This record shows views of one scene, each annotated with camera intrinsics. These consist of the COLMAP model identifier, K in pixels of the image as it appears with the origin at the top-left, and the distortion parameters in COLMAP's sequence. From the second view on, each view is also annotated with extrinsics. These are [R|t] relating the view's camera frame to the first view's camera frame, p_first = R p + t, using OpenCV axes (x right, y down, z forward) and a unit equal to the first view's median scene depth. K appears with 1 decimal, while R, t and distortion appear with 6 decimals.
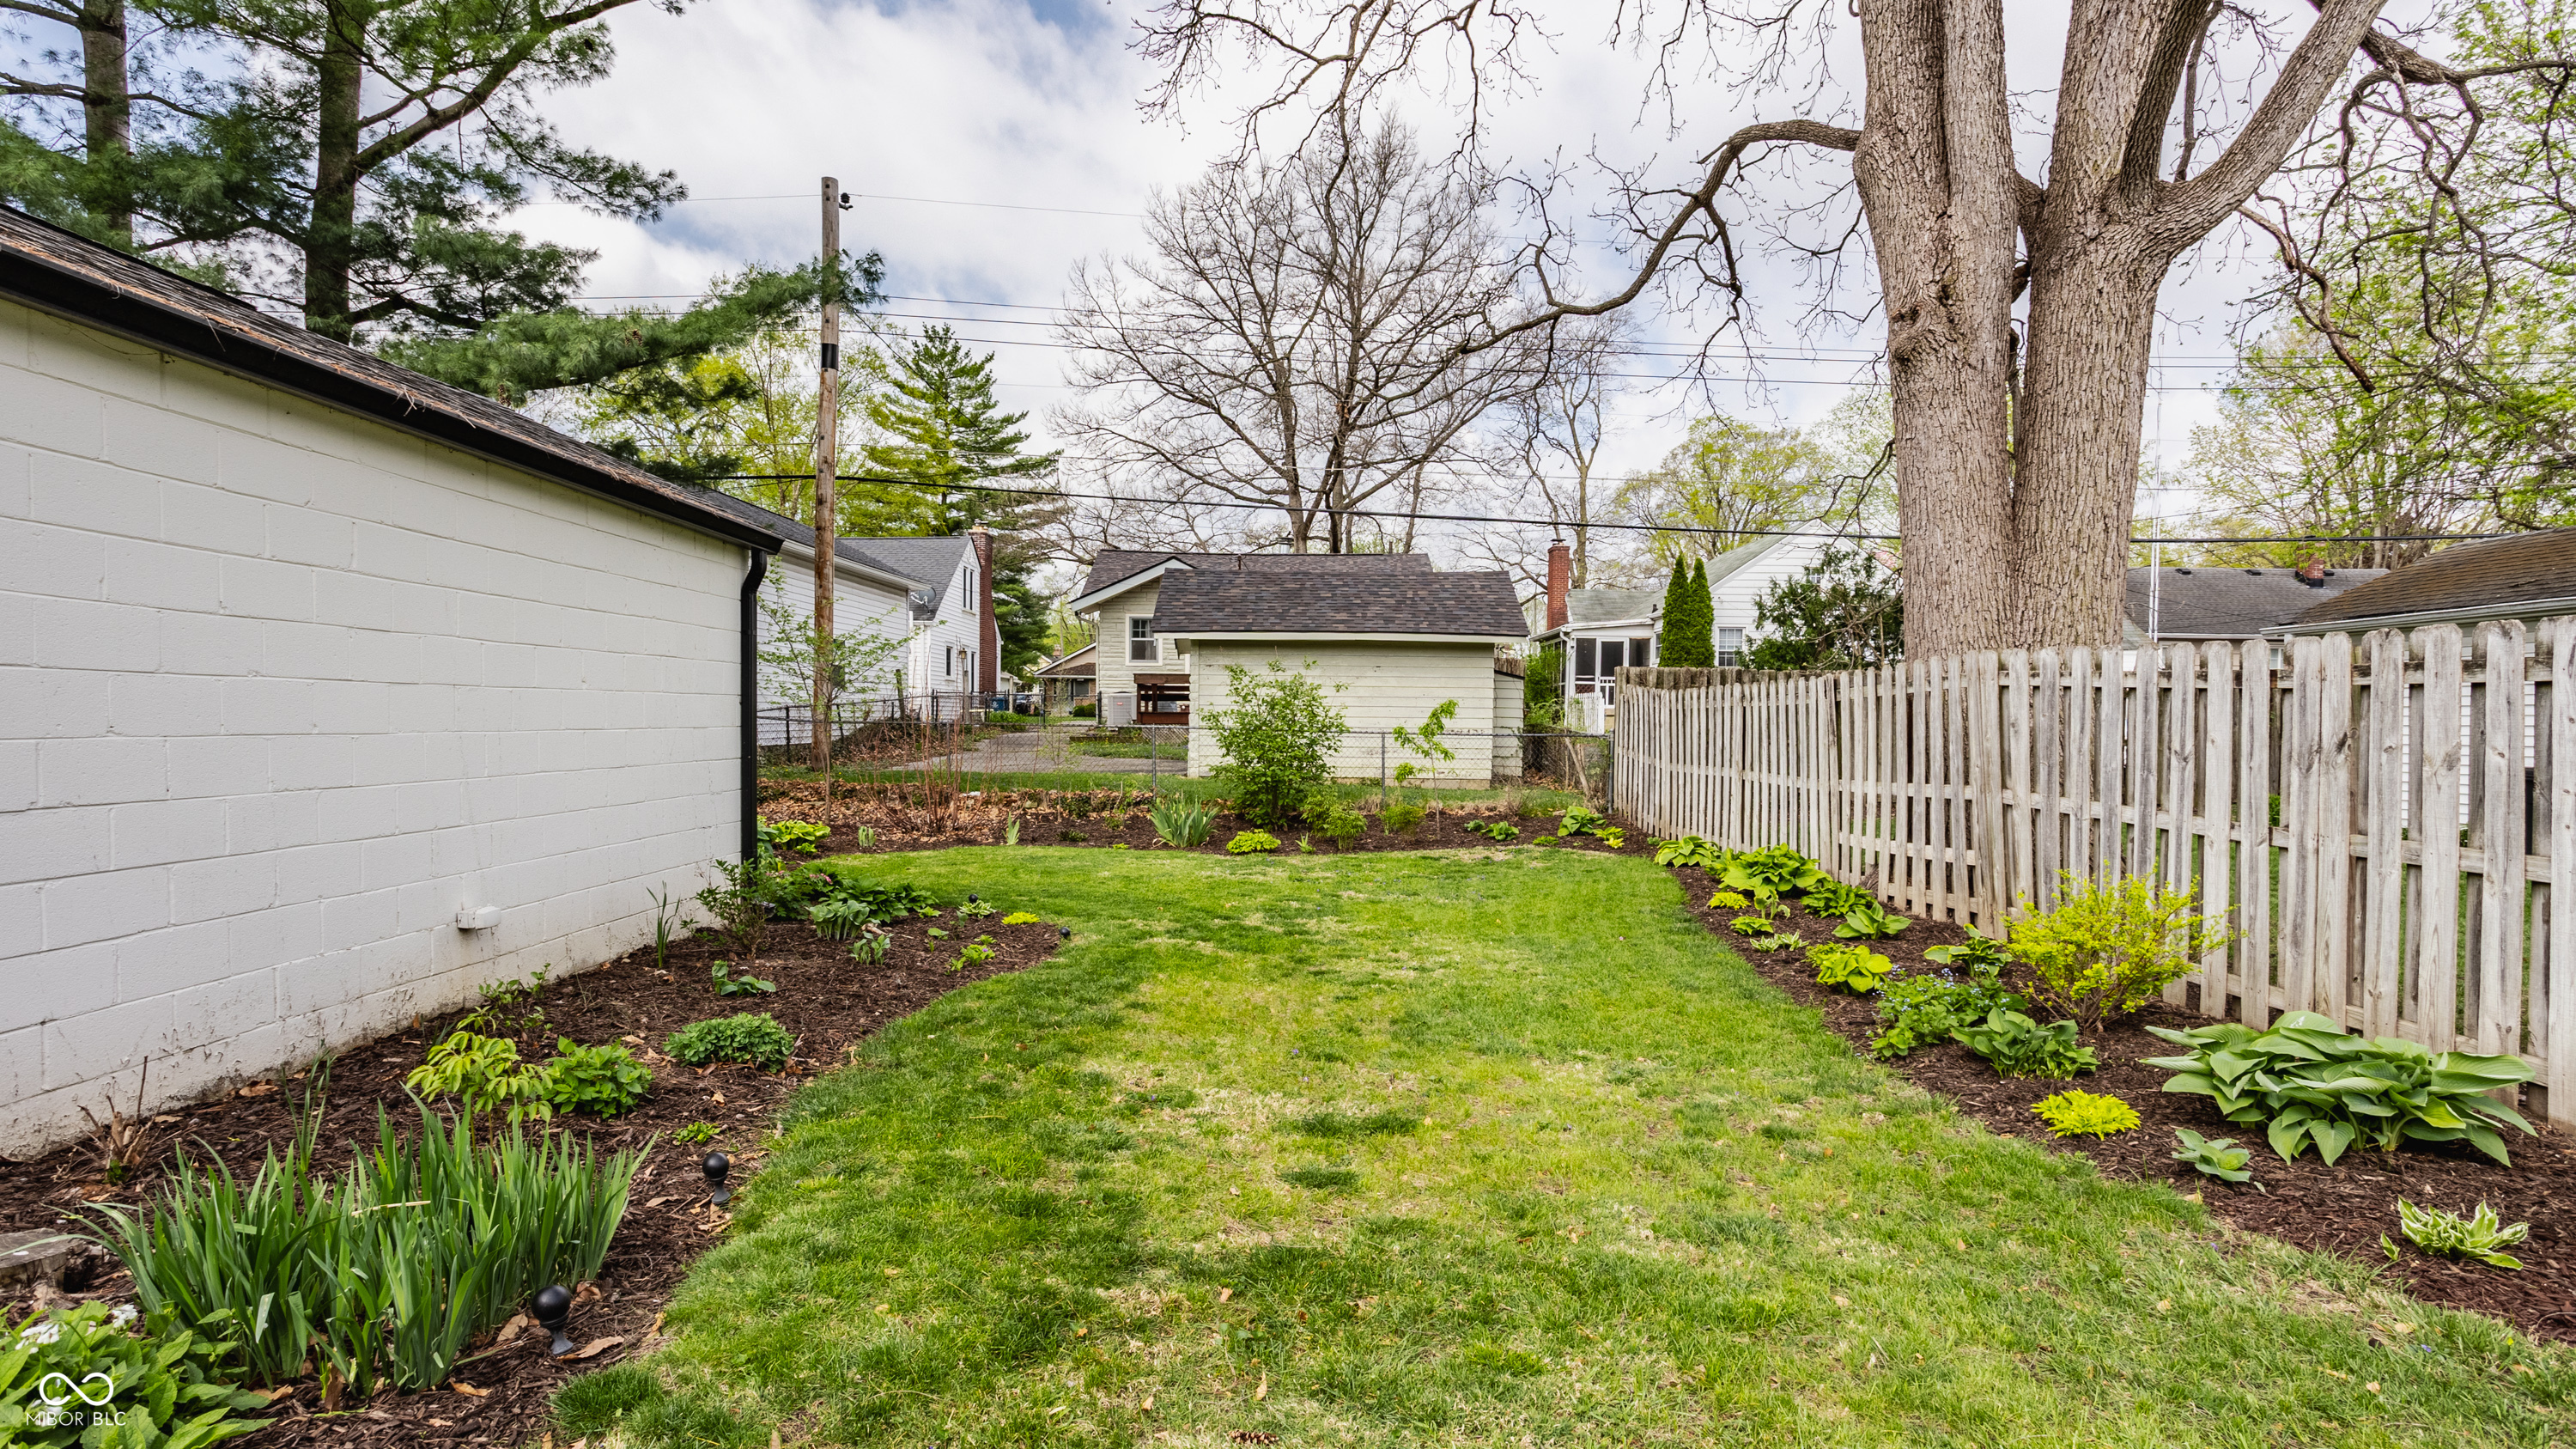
lens RADIAL K [[1256.1, 0, 1286.2], [0, 1256.1, 794.3], [0, 0, 1]] dist [-0.036837, -0.000042]
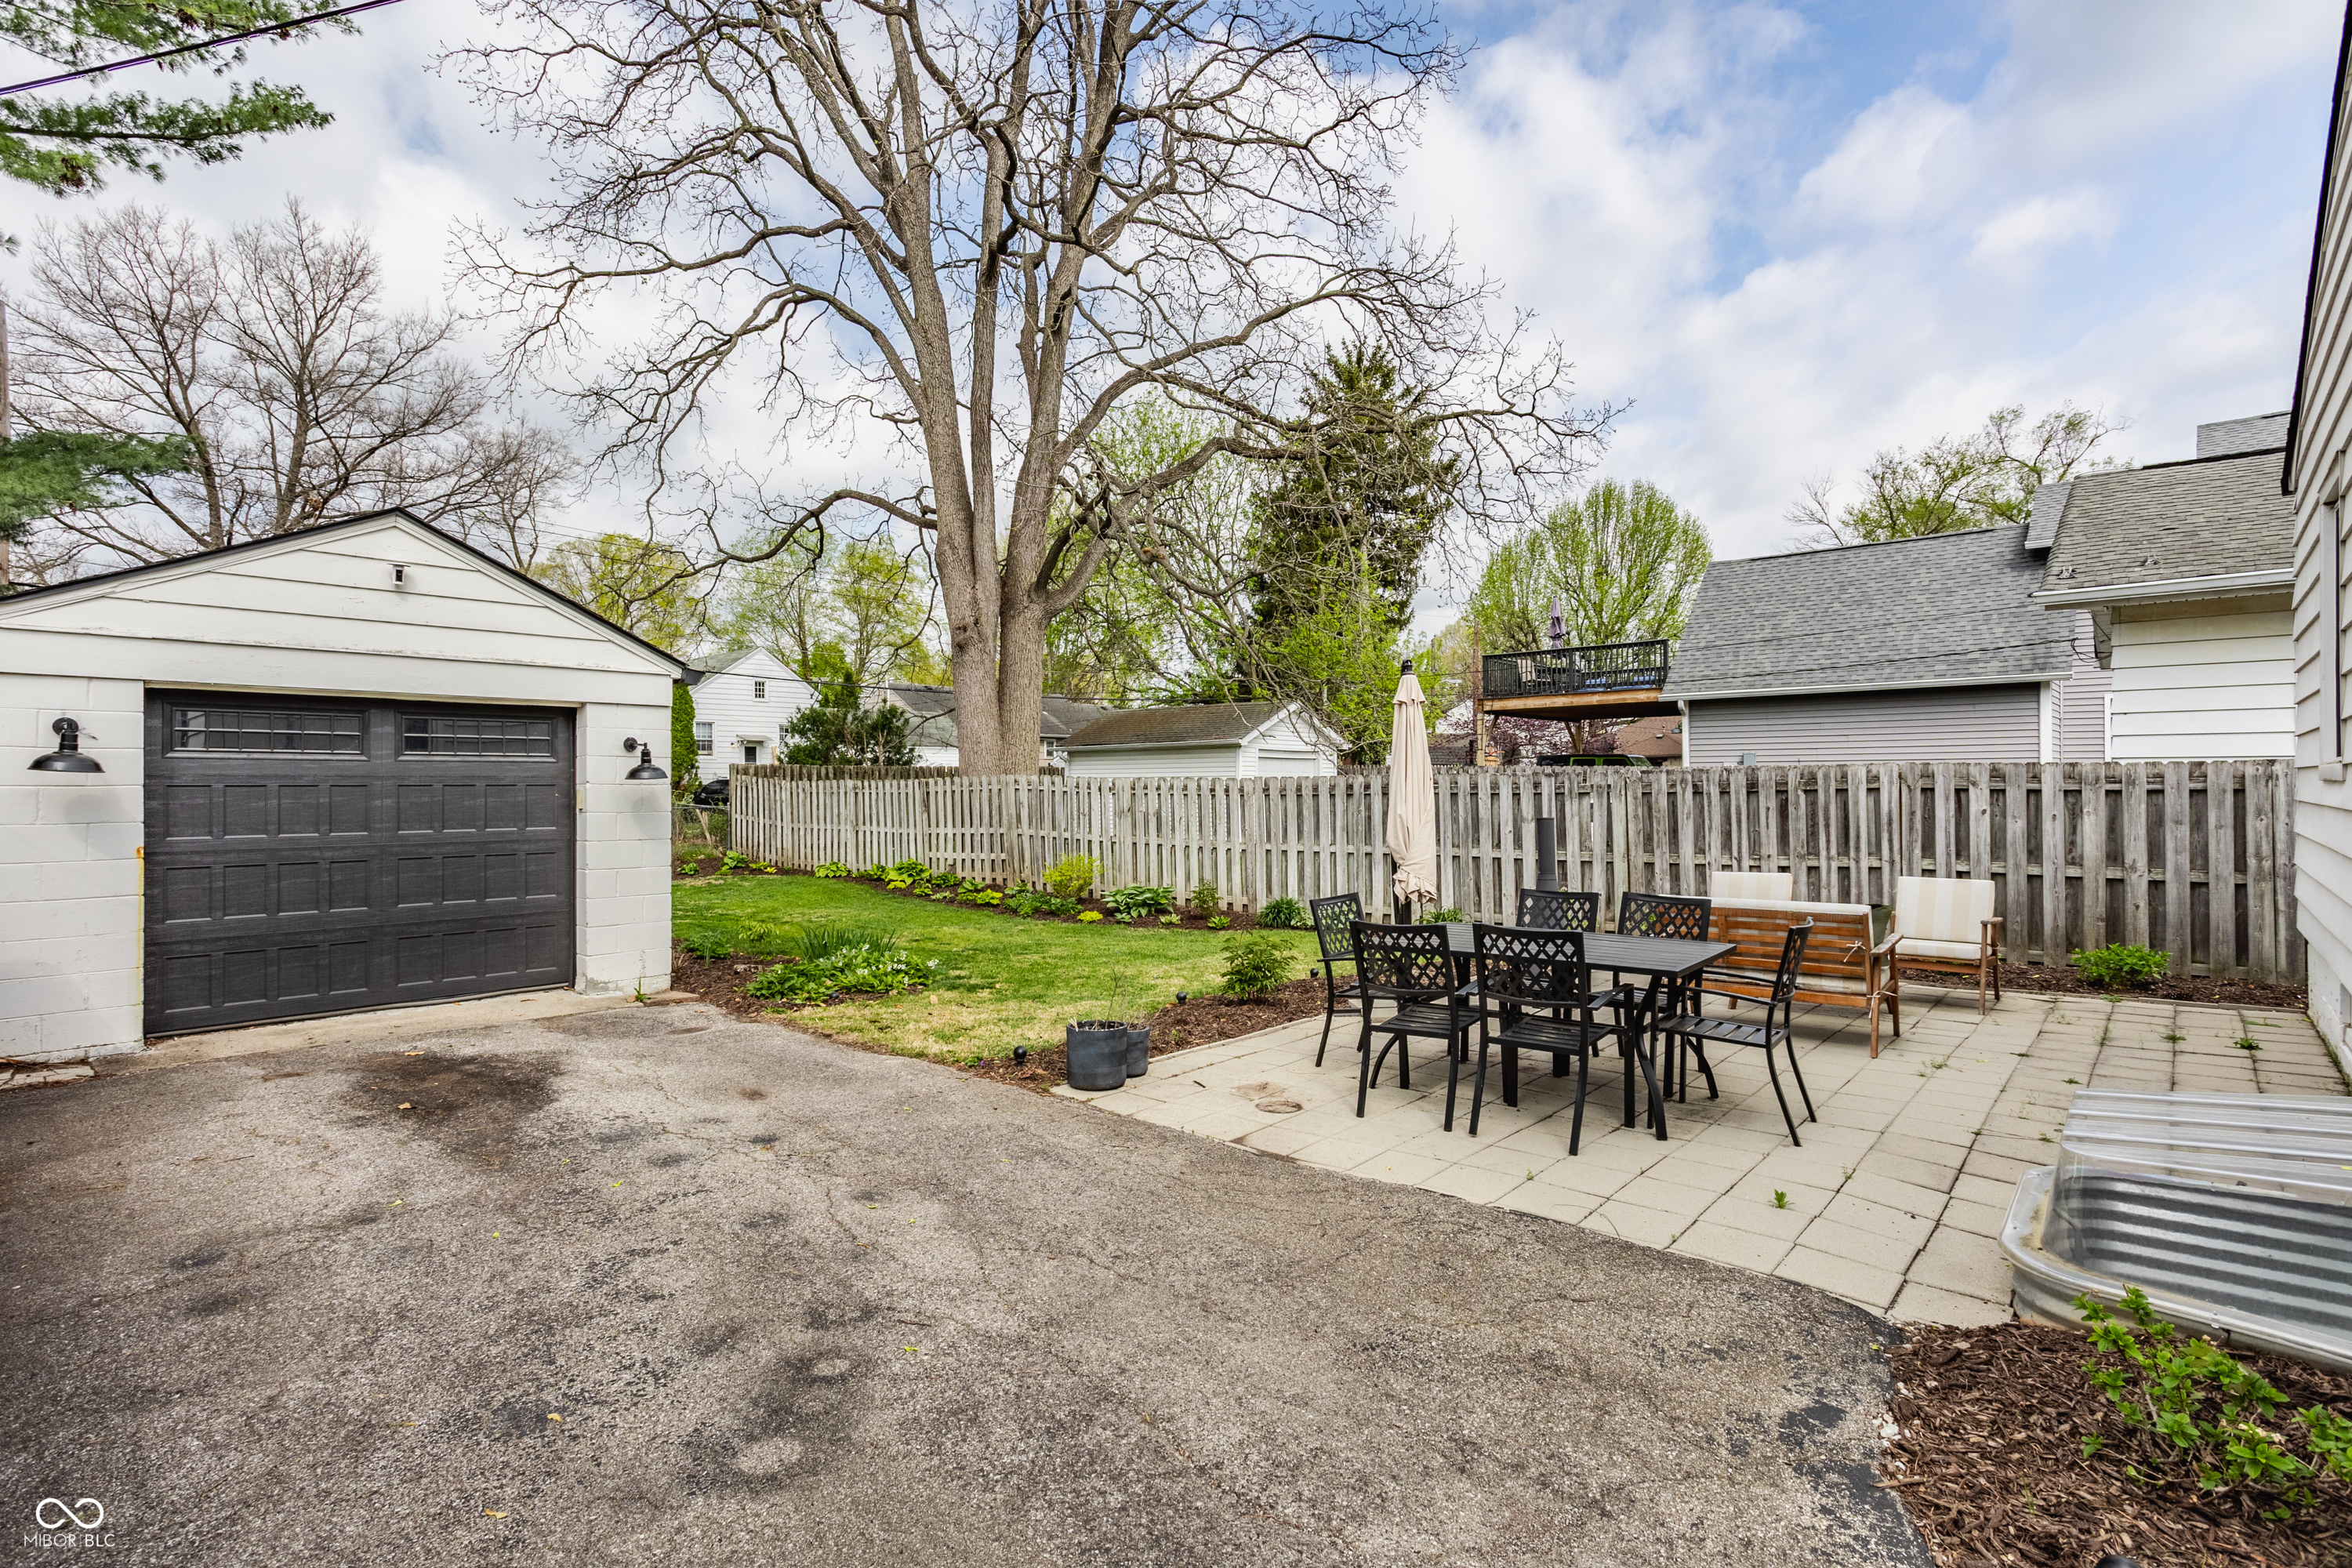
lens RADIAL K [[1197.4, 0, 1179.6], [0, 1197.4, 835.0], [0, 0, 1]] dist [-0.034667, 0.024398]
pose [[0.656873, -0.044402, 0.752693, -0.426279], [0.053239, 0.998504, 0.012441, -0.000881], [-0.752119, 0.031900, 0.658254, -0.353919]]
